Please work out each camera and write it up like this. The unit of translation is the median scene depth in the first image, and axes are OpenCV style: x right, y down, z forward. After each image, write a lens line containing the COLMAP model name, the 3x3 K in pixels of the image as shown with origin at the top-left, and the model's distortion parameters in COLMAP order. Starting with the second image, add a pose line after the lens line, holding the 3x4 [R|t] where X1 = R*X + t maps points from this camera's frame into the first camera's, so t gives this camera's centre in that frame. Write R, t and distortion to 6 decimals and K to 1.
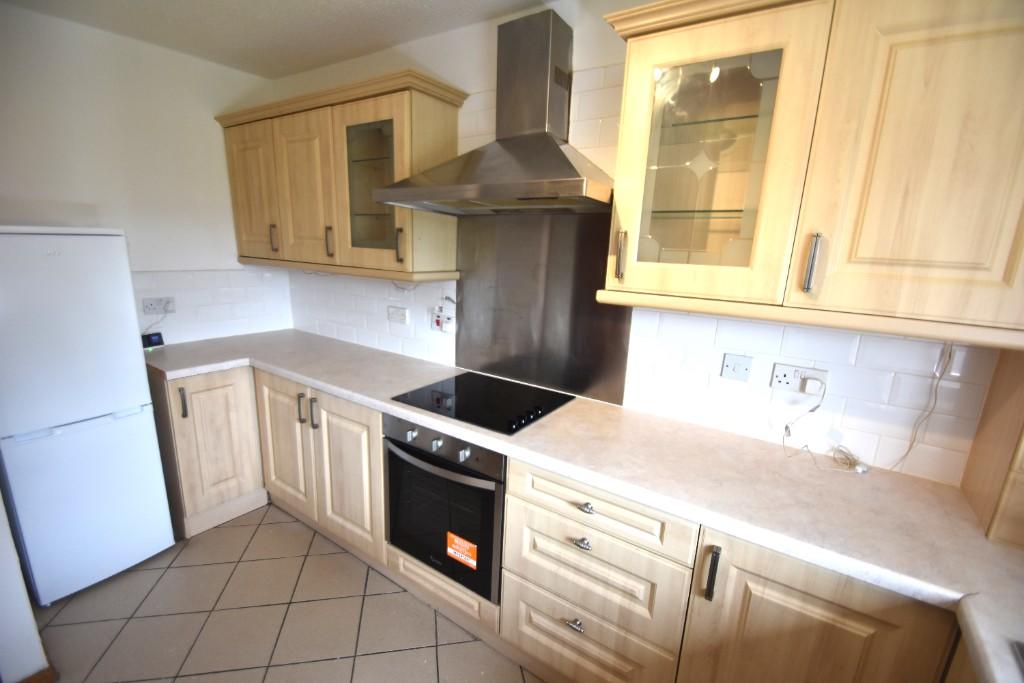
lens RADIAL K [[455.5, 0, 507.5], [0, 455.5, 350.5], [0, 0, 1]] dist [0.001432, -0.009335]
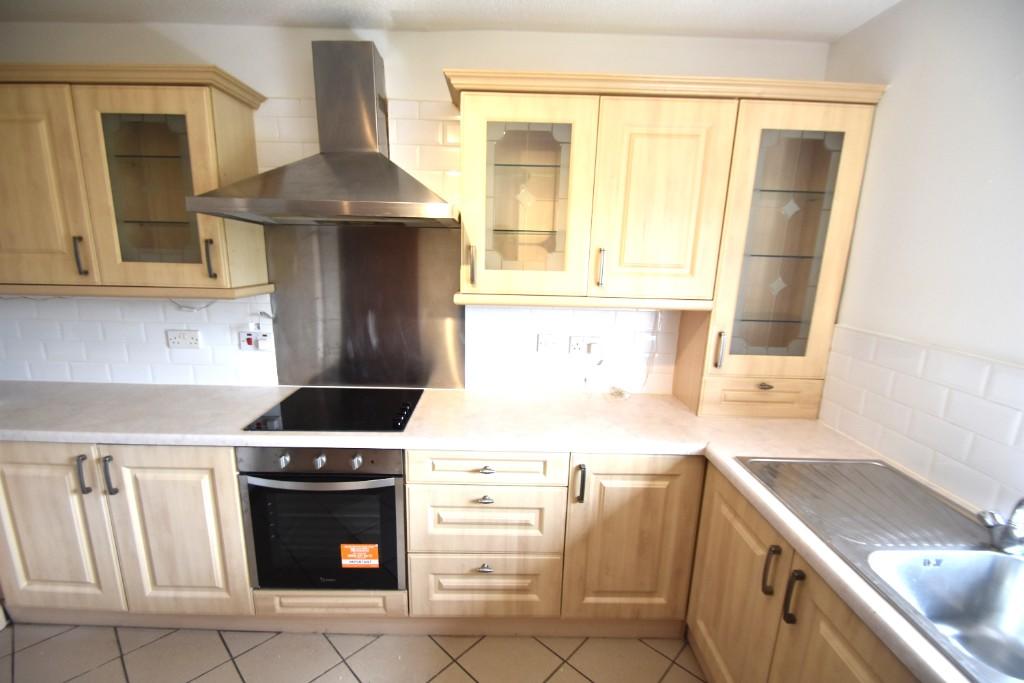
lens RADIAL K [[455.5, 0, 505.4], [0, 455.5, 348.0], [0, 0, 1]] dist [0.001432, -0.009335]
pose [[0.811479, -0.139331, 0.567528, -0.330771], [0.138351, 0.989357, 0.045071, -0.023643], [-0.567768, 0.041944, 0.822119, -0.046036]]
